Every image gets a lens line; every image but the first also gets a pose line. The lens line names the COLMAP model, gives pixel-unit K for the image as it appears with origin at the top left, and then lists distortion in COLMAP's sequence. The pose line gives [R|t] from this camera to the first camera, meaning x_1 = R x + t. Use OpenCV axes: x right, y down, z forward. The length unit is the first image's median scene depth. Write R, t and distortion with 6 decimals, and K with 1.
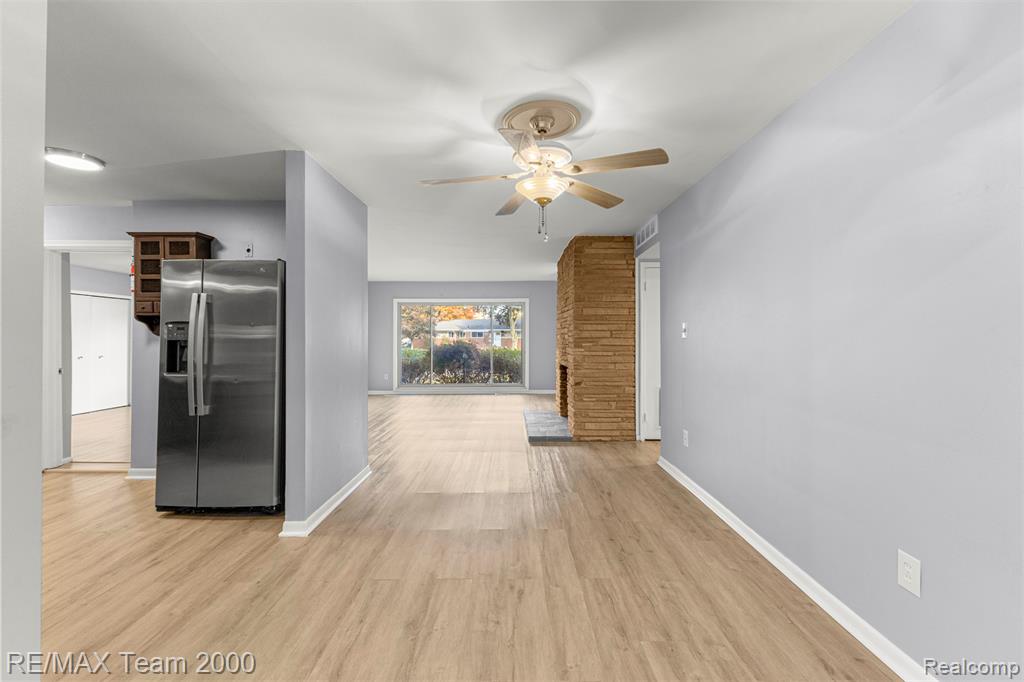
lens RADIAL K [[446.6, 0, 518.0], [0, 446.6, 336.2], [0, 0, 1]] dist [0.008035, -0.002443]
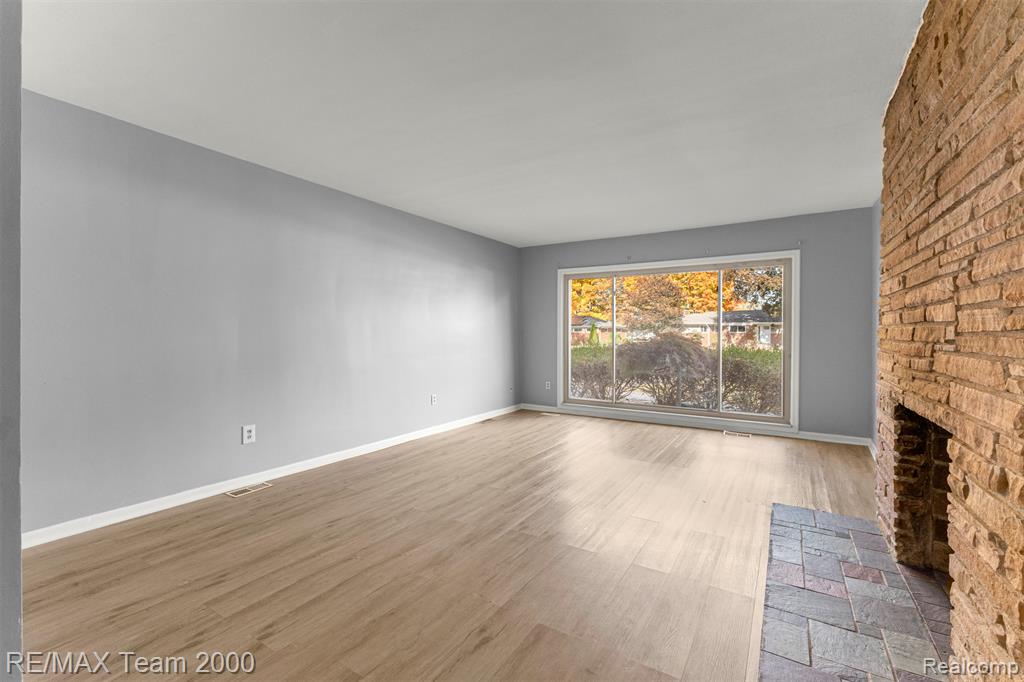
lens RADIAL K [[446.6, 0, 510.6], [0, 446.6, 333.8], [0, 0, 1]] dist [0.008035, -0.002443]
pose [[0.841551, 0.006204, -0.540142, 0.013975], [-0.002868, 0.999971, 0.007017, 0.004733], [0.540170, -0.004356, 0.841544, 0.236304]]
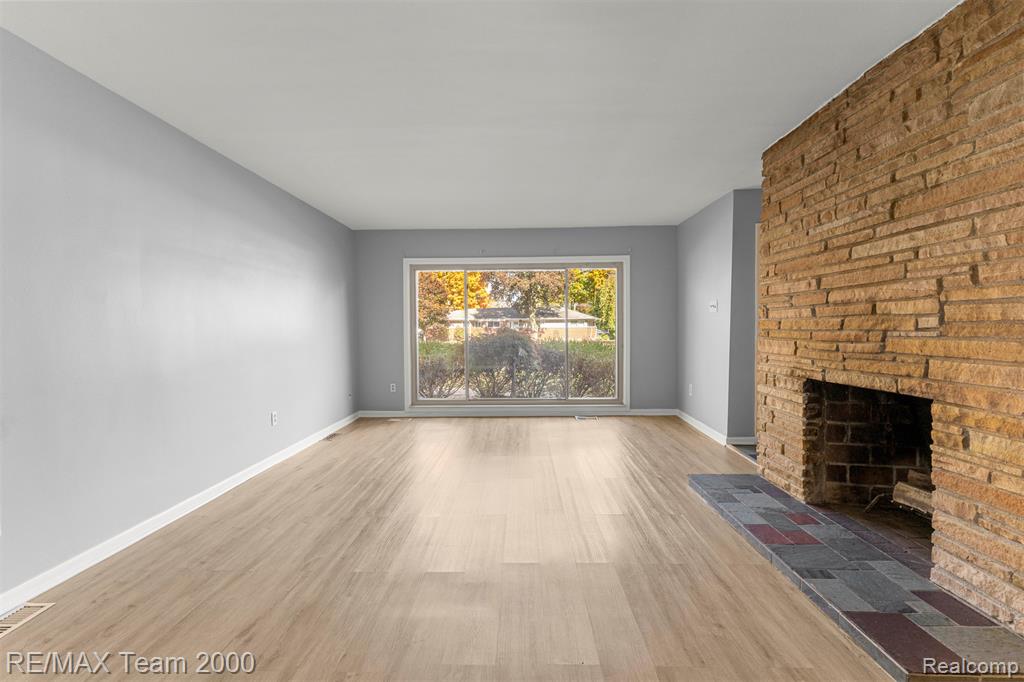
lens RADIAL K [[446.6, 0, 517.5], [0, 446.6, 337.6], [0, 0, 1]] dist [0.008035, -0.002443]
pose [[0.999677, -0.004372, -0.025038, -0.066358], [0.004994, 0.999680, 0.024809, 0.005437], [0.024921, -0.024926, 0.999379, 0.239474]]
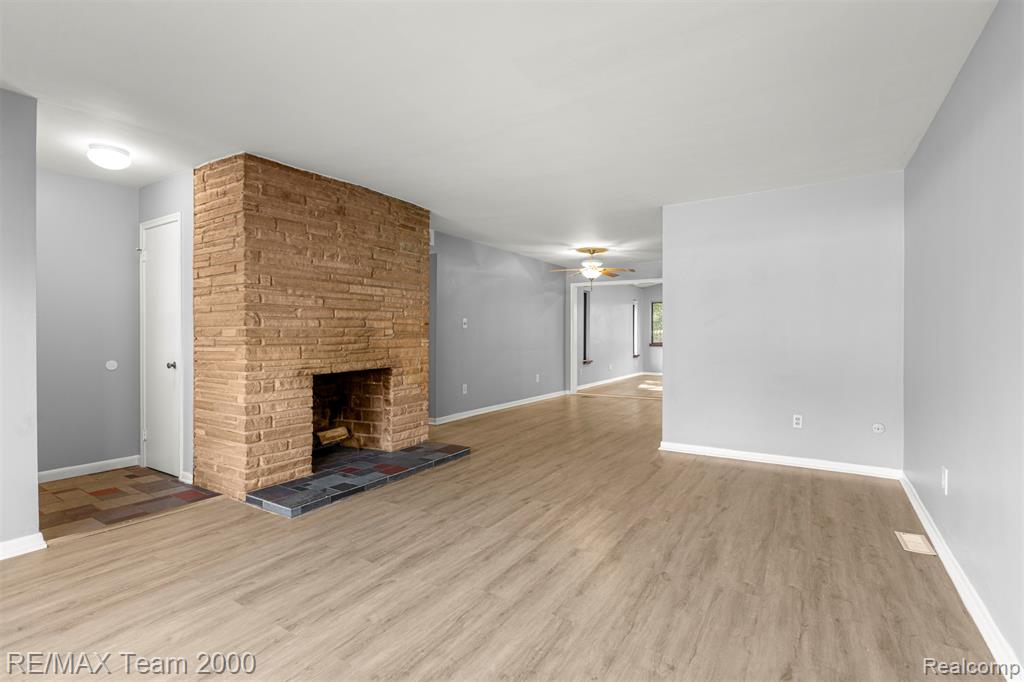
lens RADIAL K [[480.3, 0, 502.1], [0, 480.3, 332.7], [0, 0, 1]] dist [-0.004230, -0.000237]
pose [[-0.829438, -0.000166, 0.558599, -0.167149], [-0.000425, 1.000000, -0.000334, 0.005289], [-0.558599, -0.000514, -0.829438, 0.553832]]
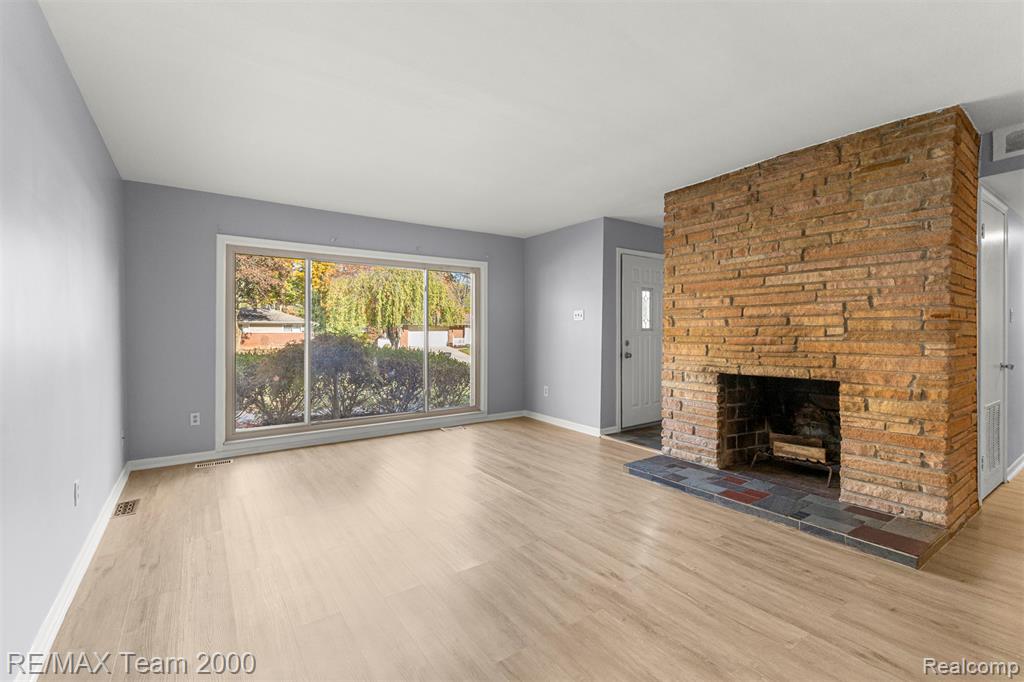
lens RADIAL K [[446.6, 0, 526.5], [0, 446.6, 335.0], [0, 0, 1]] dist [0.008035, -0.002443]
pose [[0.817359, -0.002391, 0.576124, -0.167802], [-0.001891, 0.999975, 0.006833, 0.005445], [-0.576126, -0.006674, 0.817334, 0.285260]]
